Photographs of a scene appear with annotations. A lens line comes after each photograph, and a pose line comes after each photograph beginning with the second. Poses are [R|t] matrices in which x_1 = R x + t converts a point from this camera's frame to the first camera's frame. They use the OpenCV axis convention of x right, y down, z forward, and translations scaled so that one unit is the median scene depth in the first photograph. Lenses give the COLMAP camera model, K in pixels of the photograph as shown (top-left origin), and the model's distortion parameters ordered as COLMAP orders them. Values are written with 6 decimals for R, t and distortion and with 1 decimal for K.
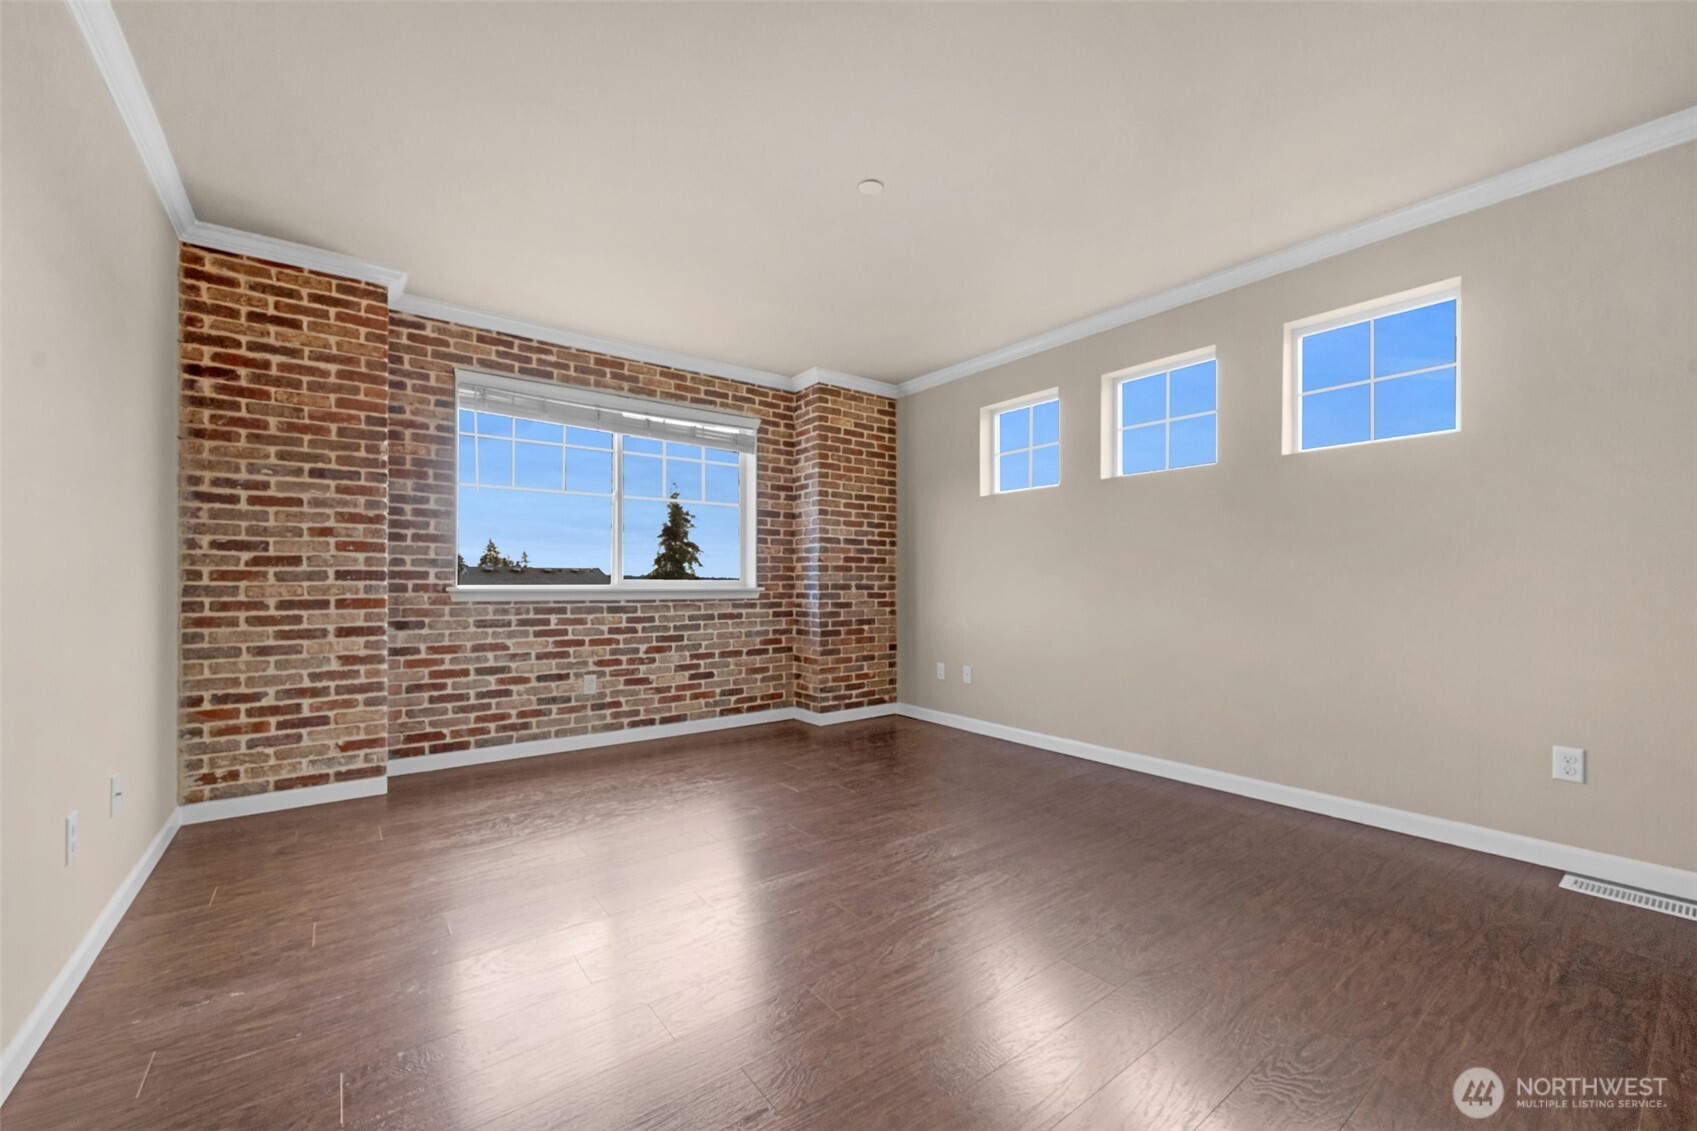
lens RADIAL K [[666.7, 0, 855.0], [0, 666.7, 580.2], [0, 0, 1]] dist [-0.008042, -0.001466]
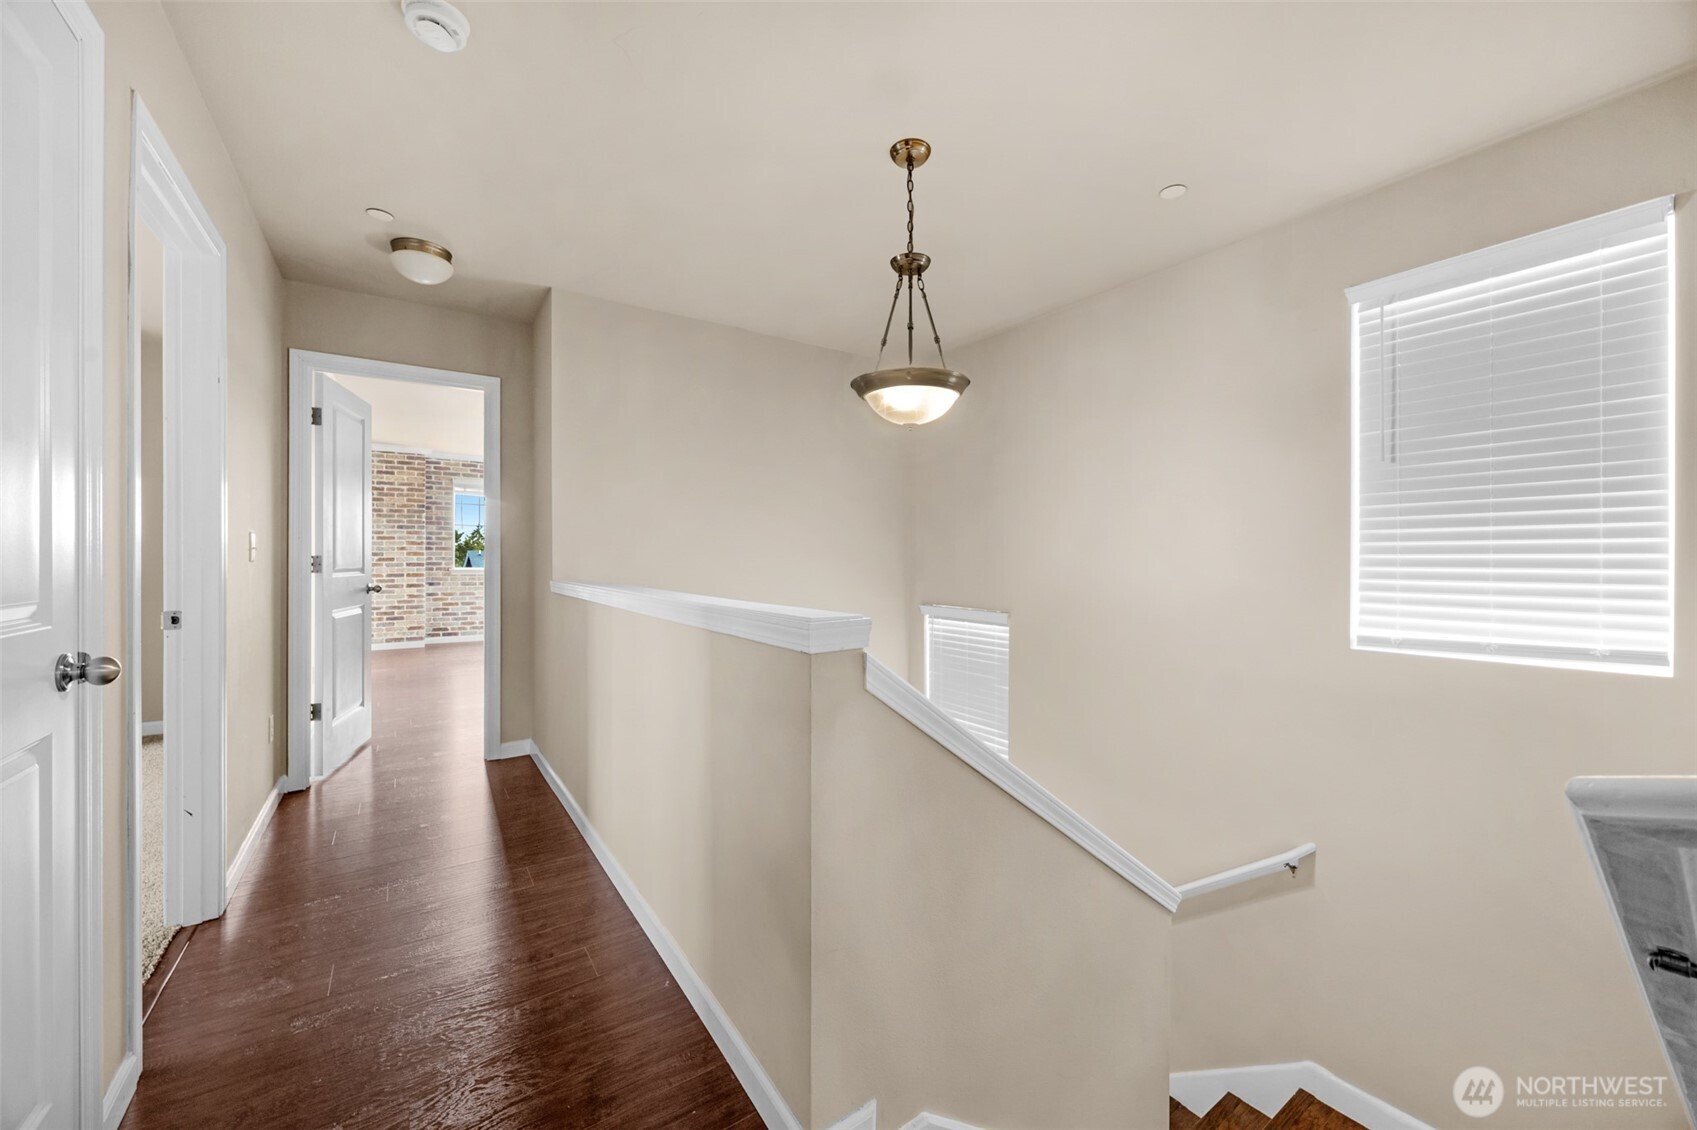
lens RADIAL K [[666.7, 0, 842.1], [0, 666.7, 556.8], [0, 0, 1]] dist [-0.008042, -0.001466]
pose [[0.996759, 0.000304, -0.080444, 1.173519], [-0.000356, 1.000000, -0.000631, -0.036856], [0.080444, 0.000657, 0.996759, -1.515649]]
